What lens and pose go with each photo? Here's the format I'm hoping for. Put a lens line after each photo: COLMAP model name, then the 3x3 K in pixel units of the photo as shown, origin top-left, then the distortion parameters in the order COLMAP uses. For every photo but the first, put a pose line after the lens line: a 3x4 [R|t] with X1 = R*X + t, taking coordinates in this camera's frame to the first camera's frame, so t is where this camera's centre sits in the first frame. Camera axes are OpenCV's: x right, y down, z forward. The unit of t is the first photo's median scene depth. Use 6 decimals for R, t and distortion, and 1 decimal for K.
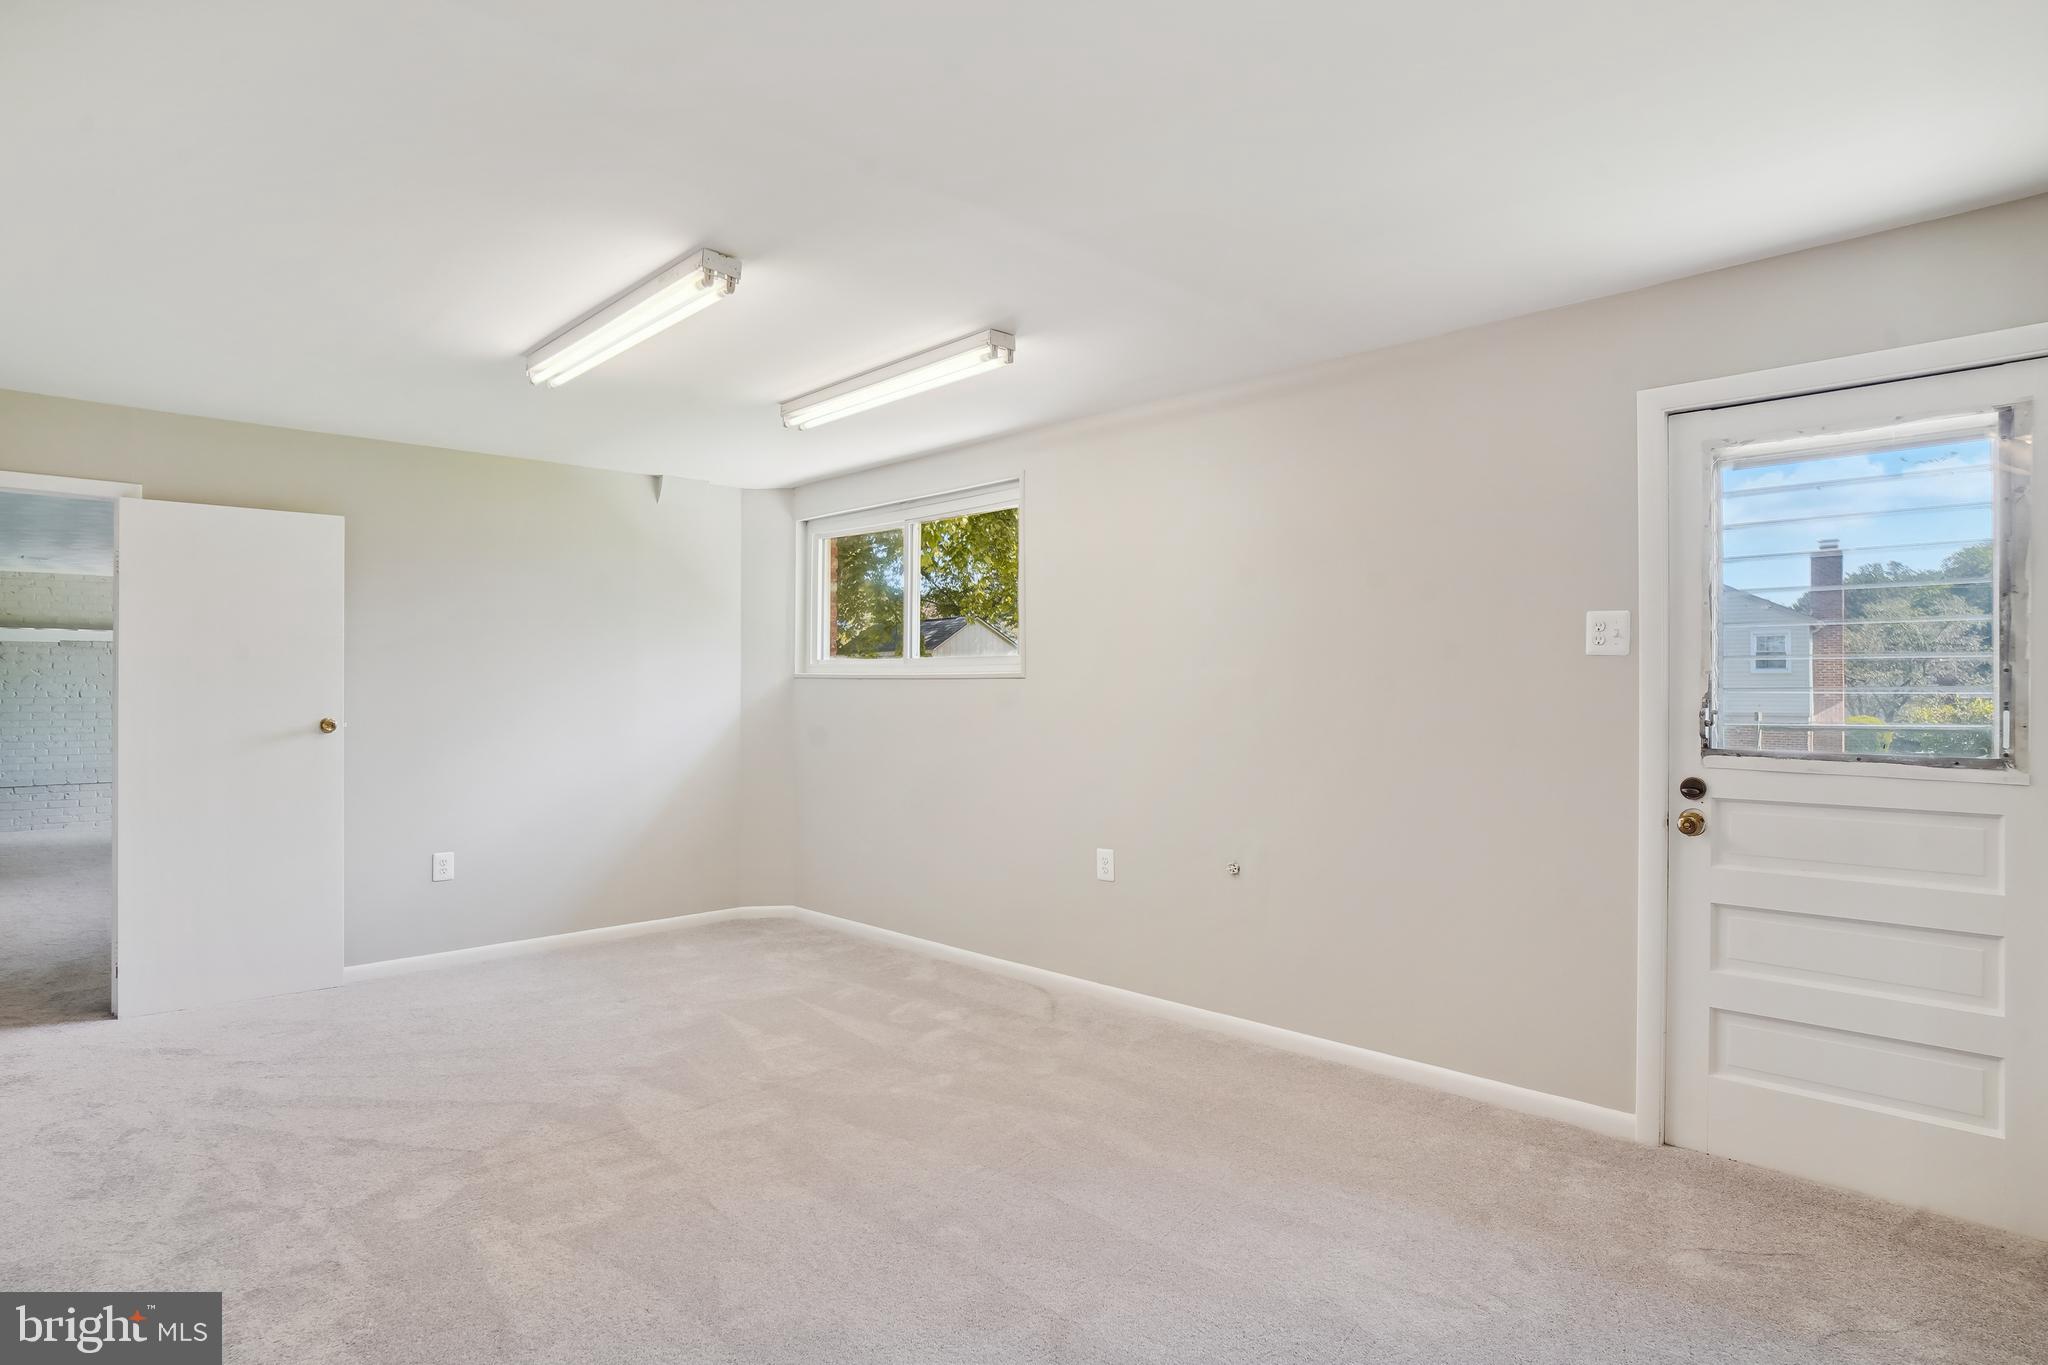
lens RADIAL K [[1113.0, 0, 1017.1], [0, 1113.0, 673.3], [0, 0, 1]] dist [-0.011655, 0.007883]
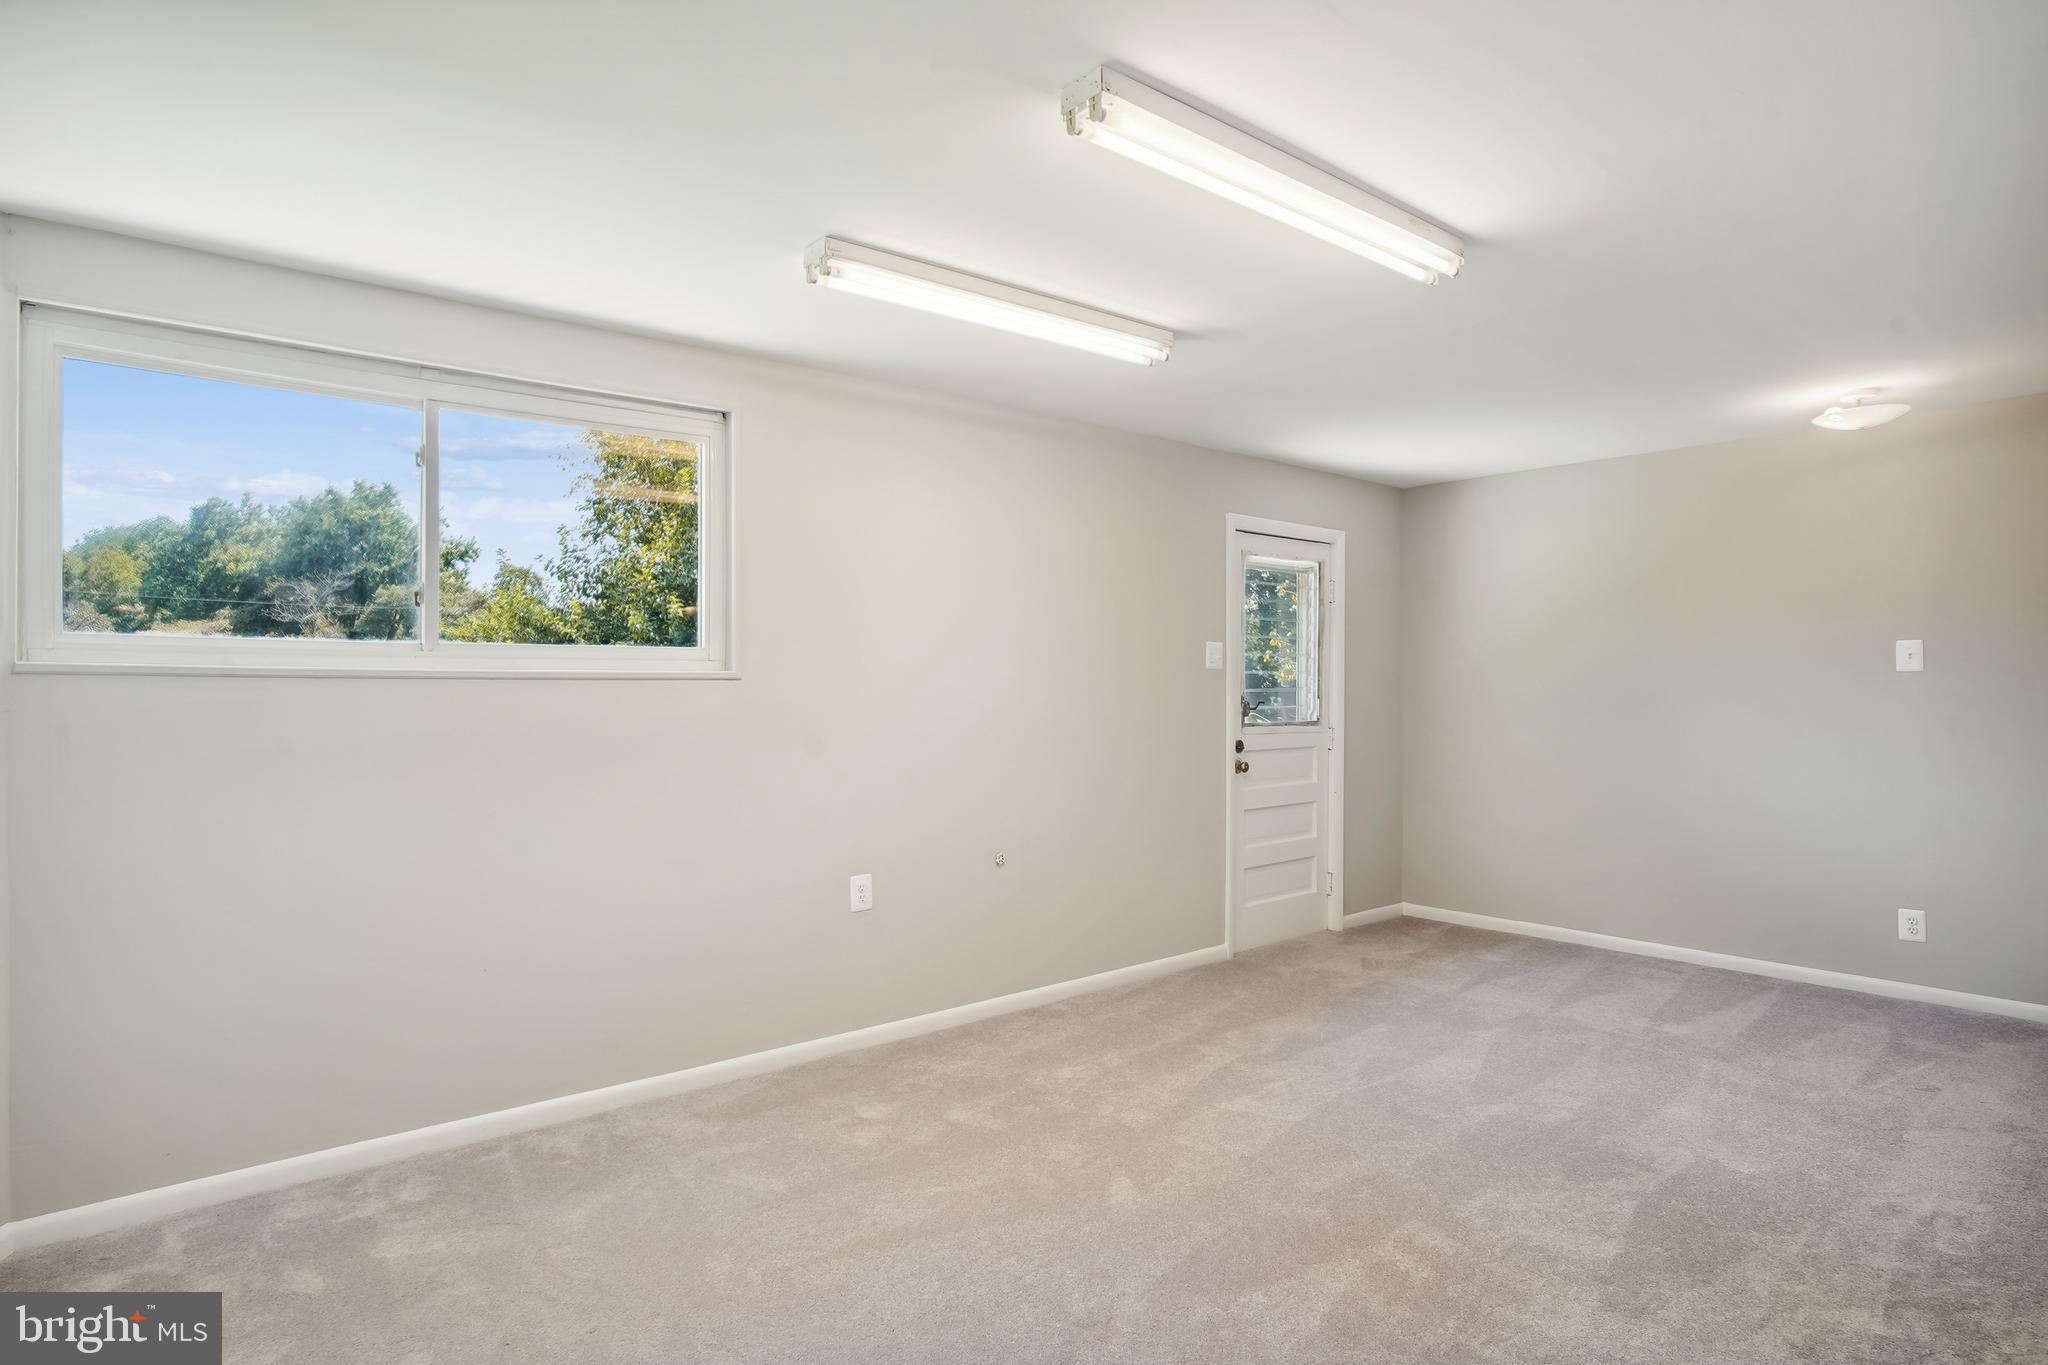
lens RADIAL K [[1142.3, 0, 1005.5], [0, 1142.3, 695.5], [0, 0, 1]] dist [-0.027980, -0.001097]
pose [[0.076088, -0.002893, 0.997097, -1.185049], [-0.006186, 0.999975, 0.003373, 0.018604], [-0.997082, -0.006425, 0.076068, 1.198726]]
